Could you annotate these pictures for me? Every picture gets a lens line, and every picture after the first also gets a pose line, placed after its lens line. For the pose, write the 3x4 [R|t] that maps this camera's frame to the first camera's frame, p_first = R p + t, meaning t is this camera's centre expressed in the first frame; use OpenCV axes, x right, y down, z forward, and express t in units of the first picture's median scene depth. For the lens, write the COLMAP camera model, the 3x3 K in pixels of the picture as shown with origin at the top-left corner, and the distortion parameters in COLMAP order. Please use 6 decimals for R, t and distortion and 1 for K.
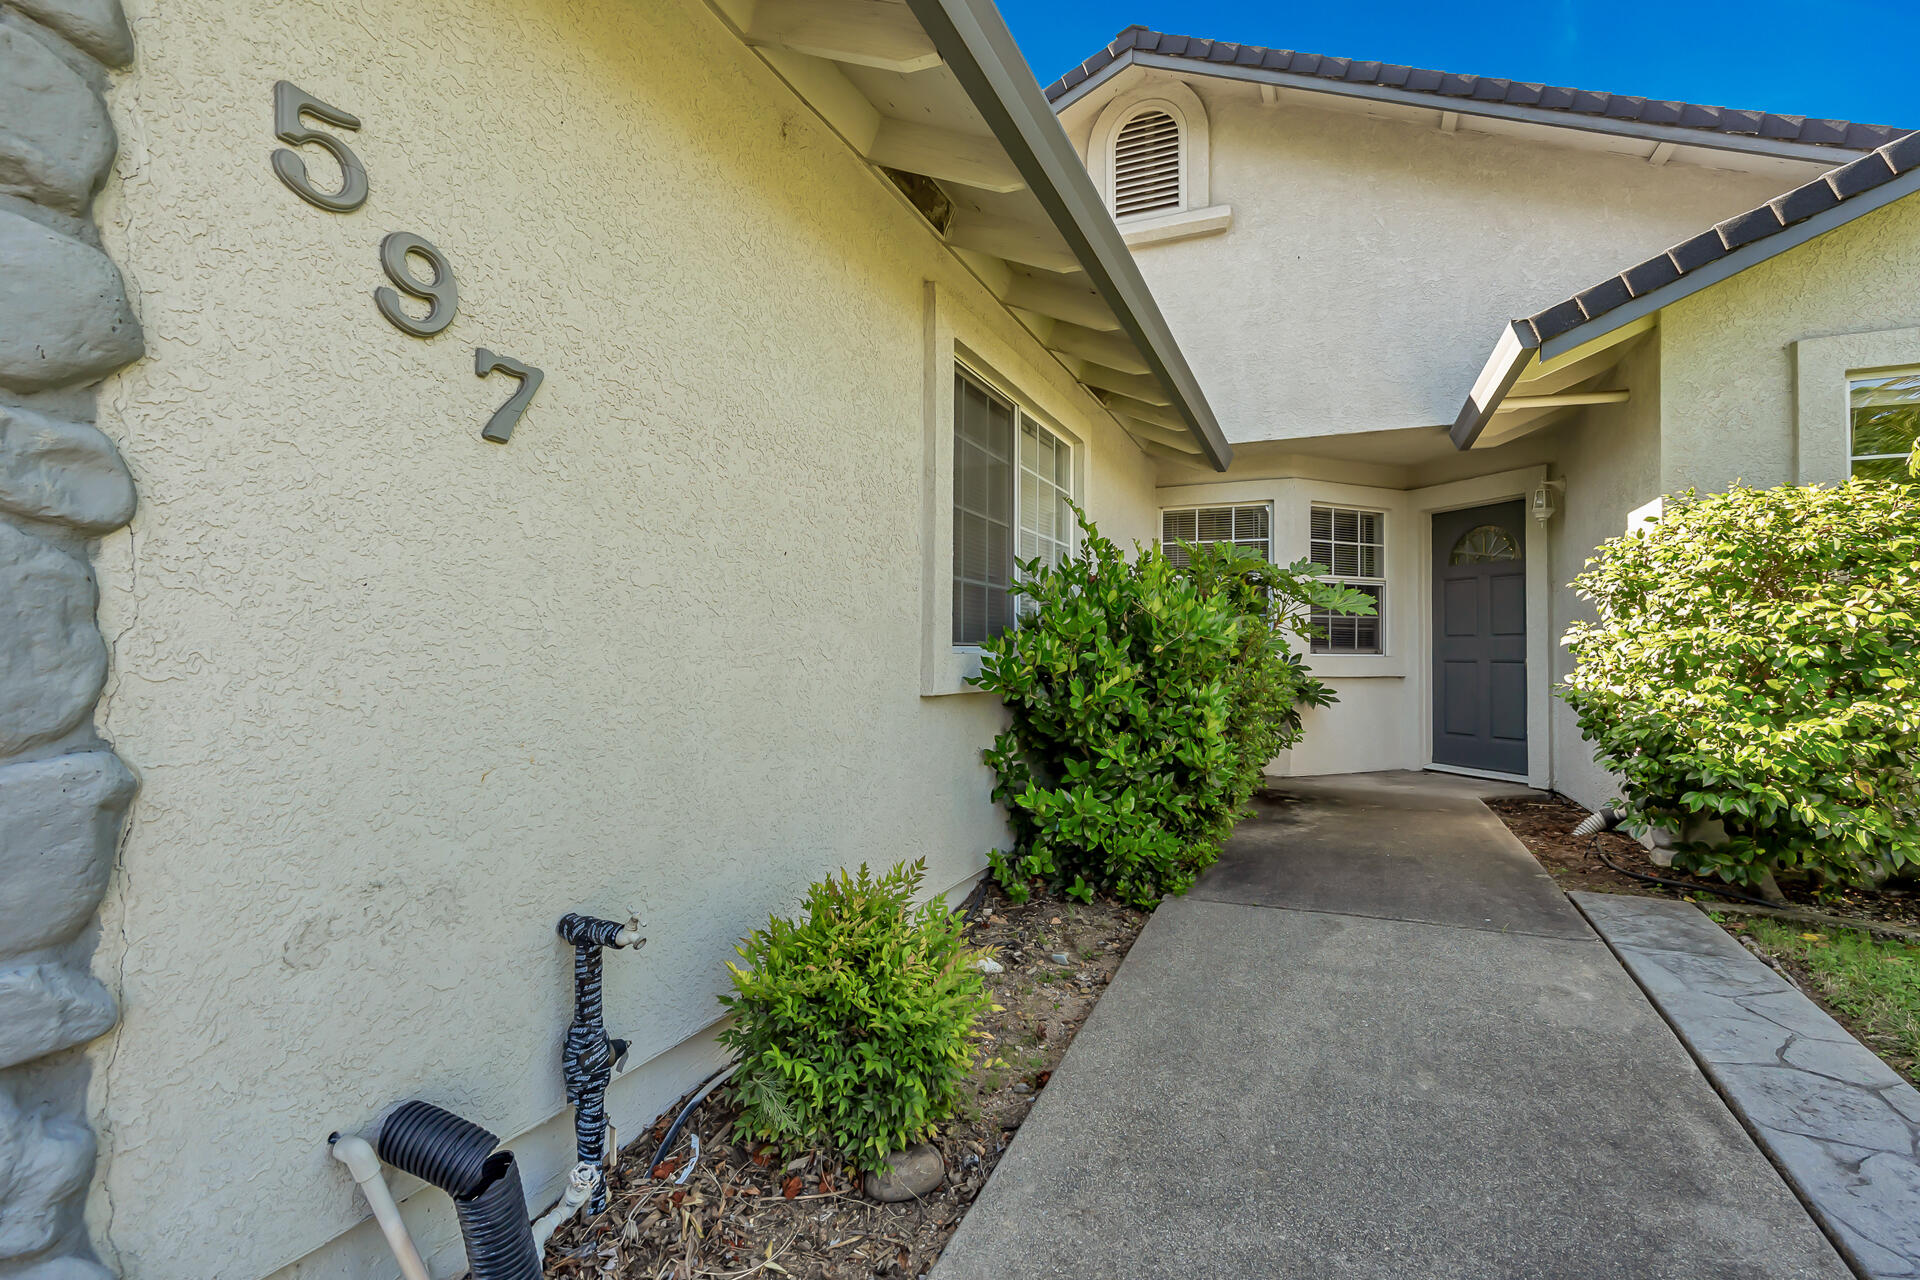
lens RADIAL K [[865.4, 0, 960.0], [0, 865.4, 640.0], [0, 0, 1]] dist [-0.000386, 0.000176]
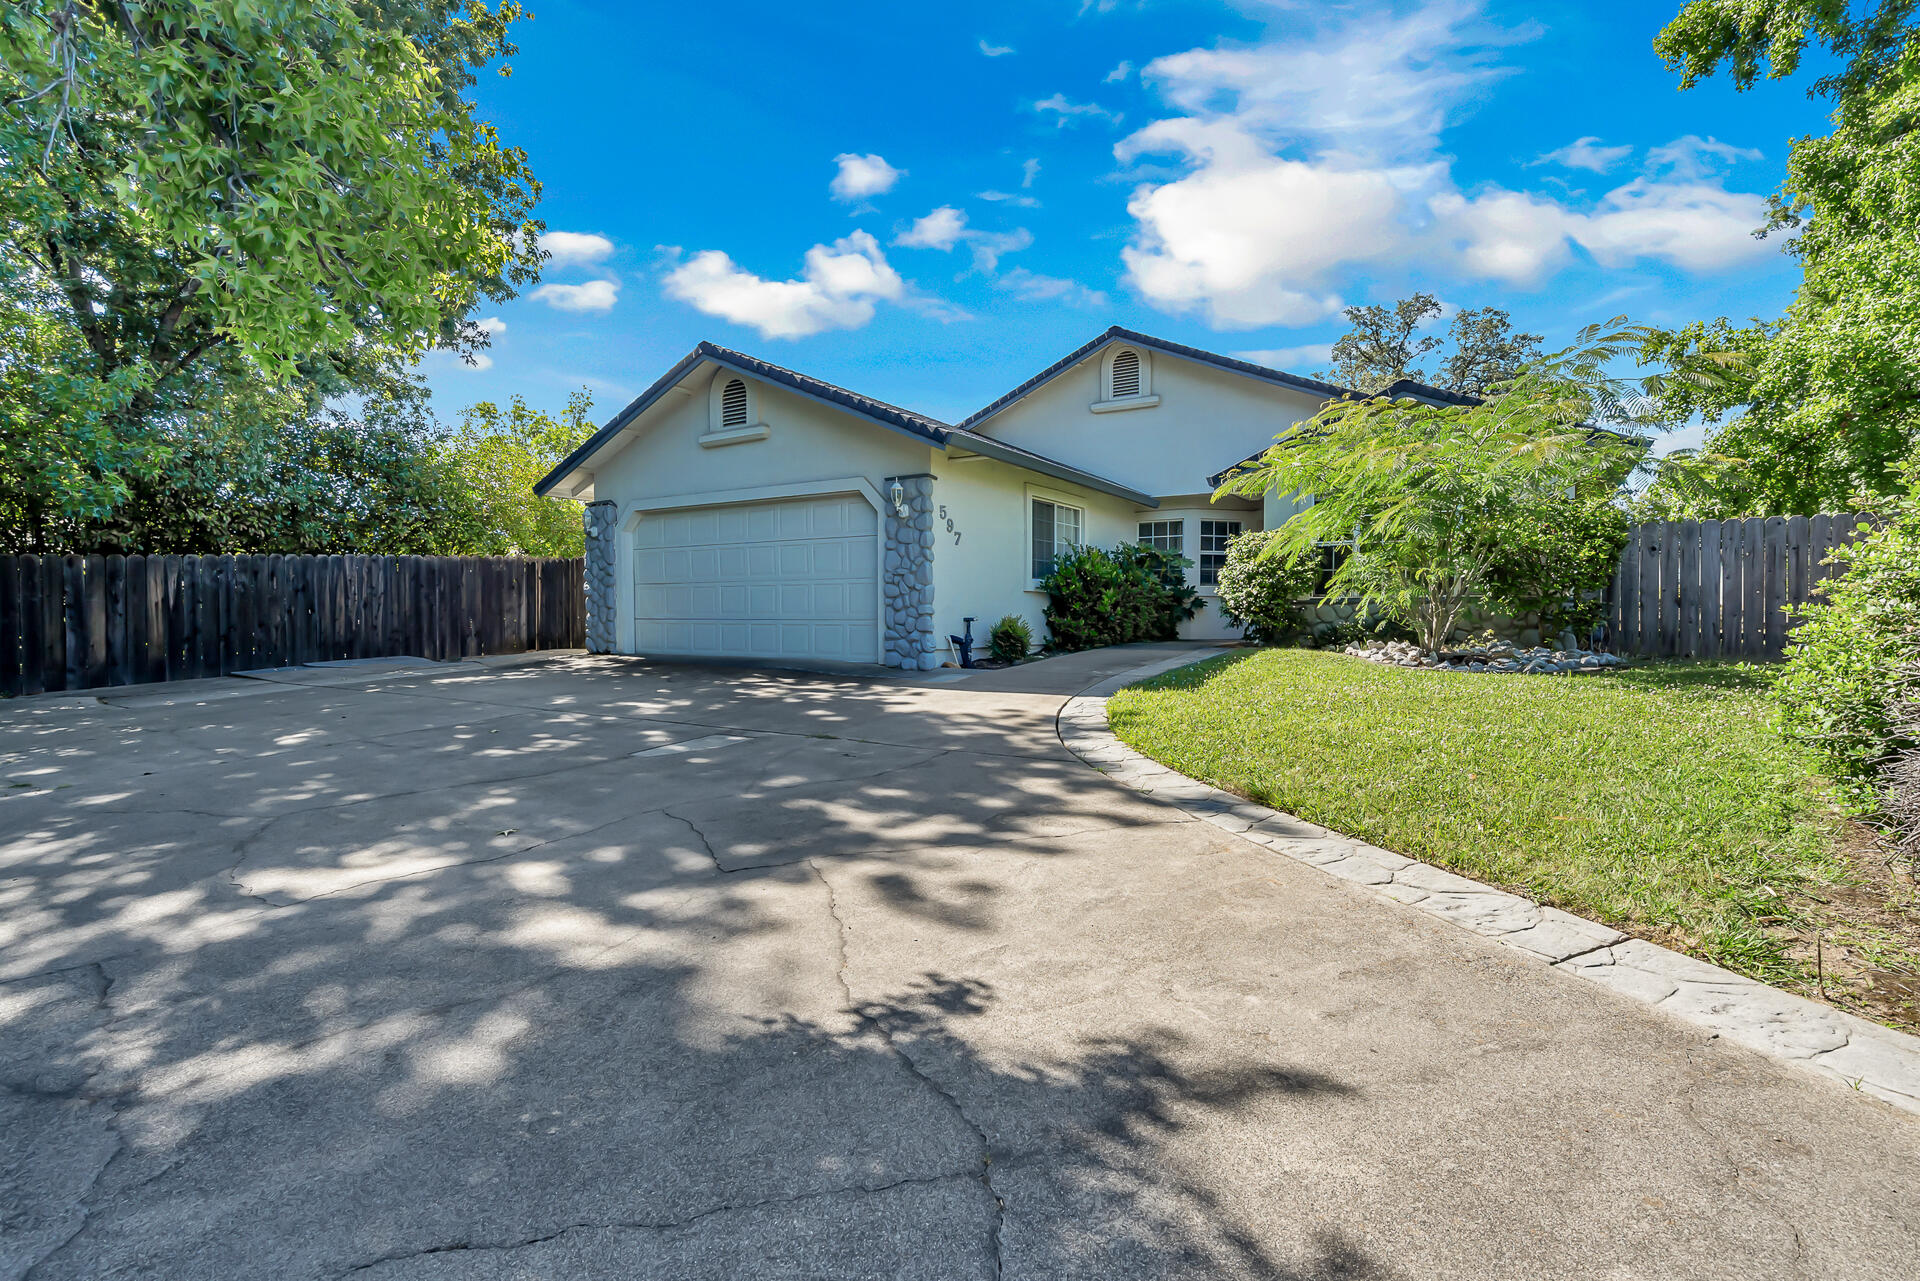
lens RADIAL K [[902.5, 0, 960.0], [0, 902.5, 640.5], [0, 0, 1]] dist [-0.001886, 0.000796]
pose [[0.989381, -0.001484, -0.145335, 0.208455], [0.008013, 0.998984, 0.044352, 0.084291], [0.145122, -0.045045, 0.988388, -2.432291]]
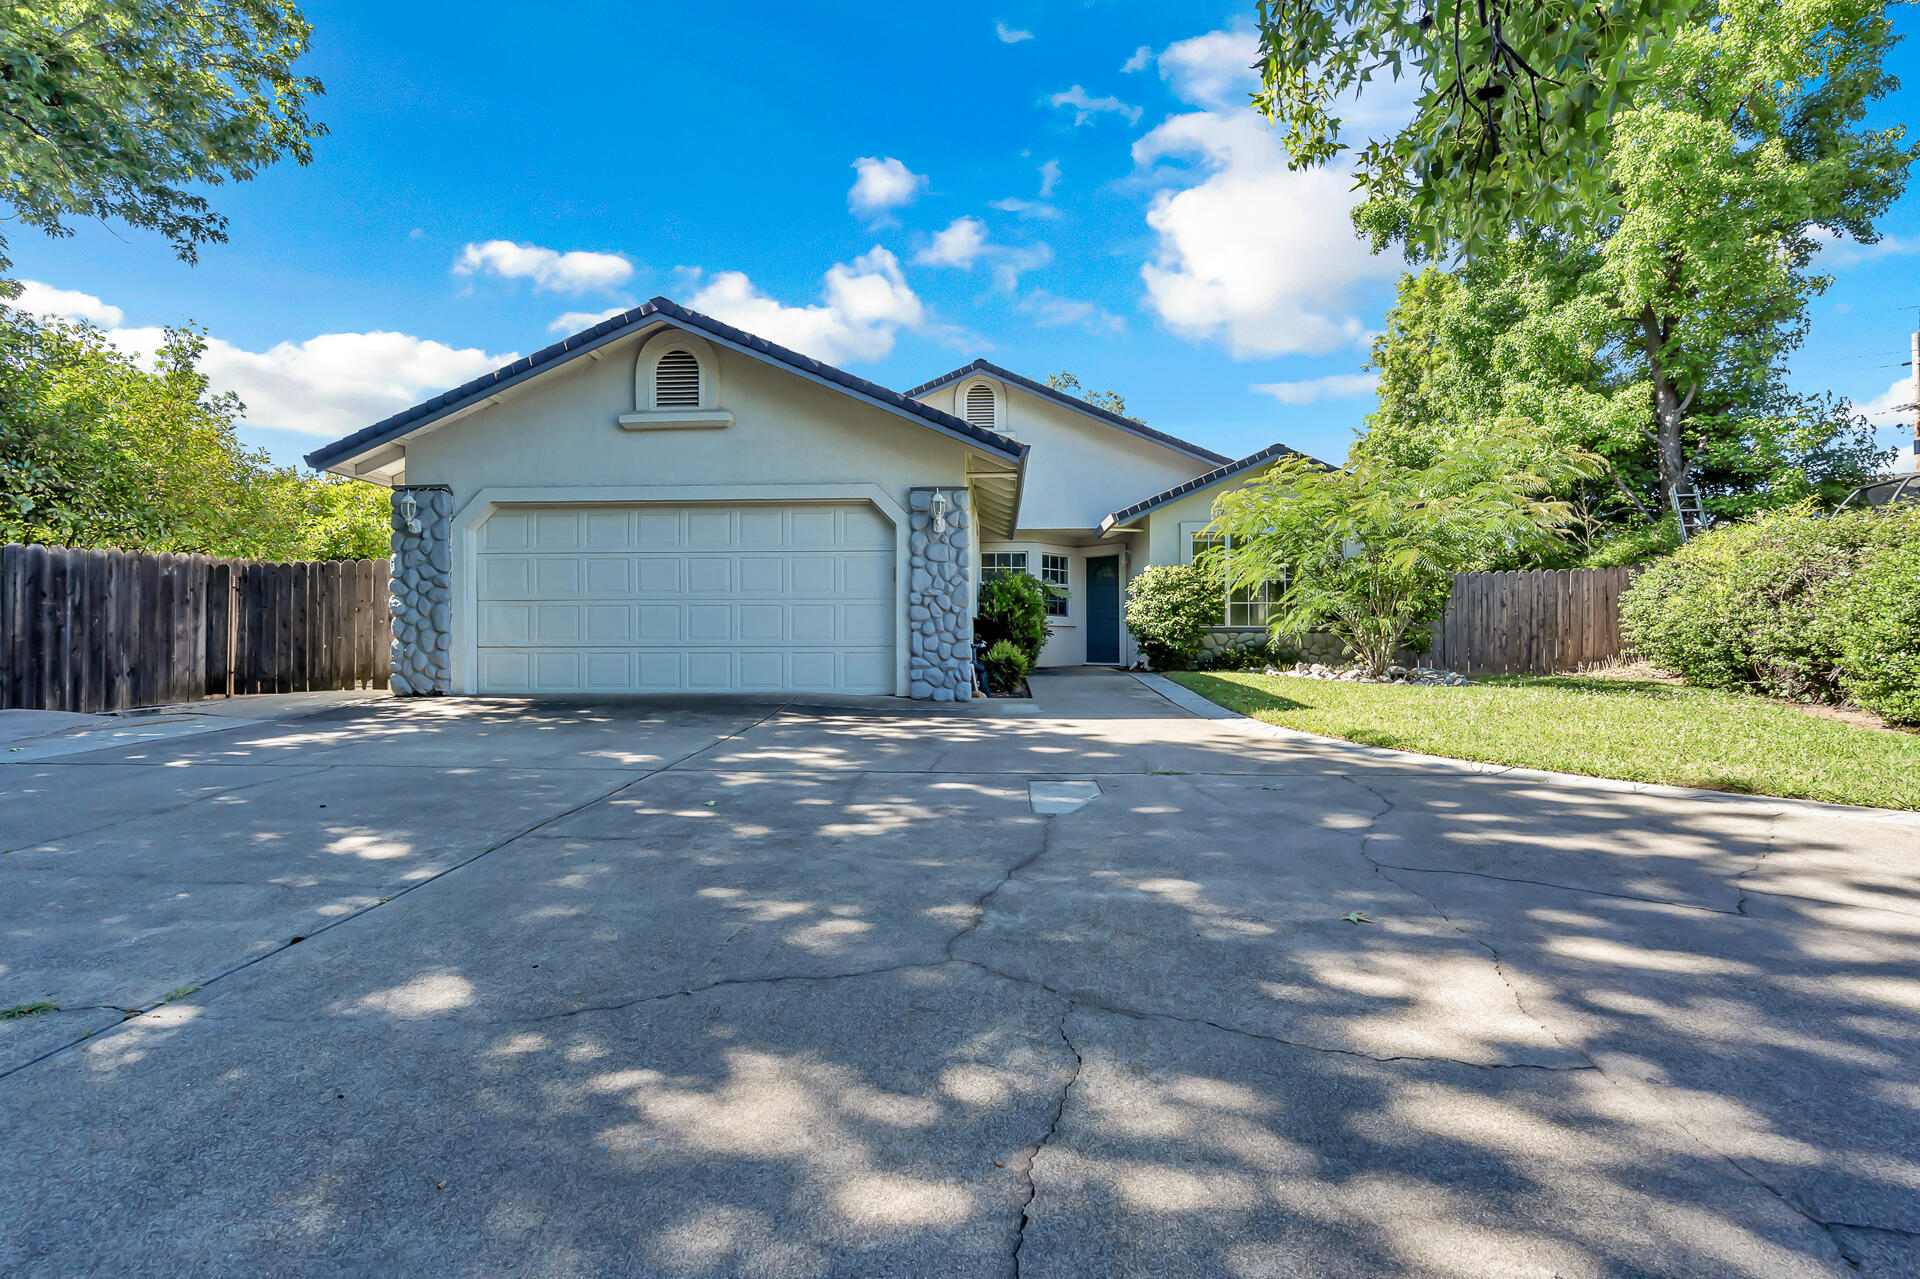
lens RADIAL K [[890.5, 0, 960.0], [0, 890.5, 639.5], [0, 0, 1]] dist [0.000848, 0.001131]
pose [[0.928759, -0.004173, 0.370661, -1.209298], [0.001650, 0.999973, 0.007122, 0.106861], [-0.370681, -0.006003, 0.928741, -2.023511]]
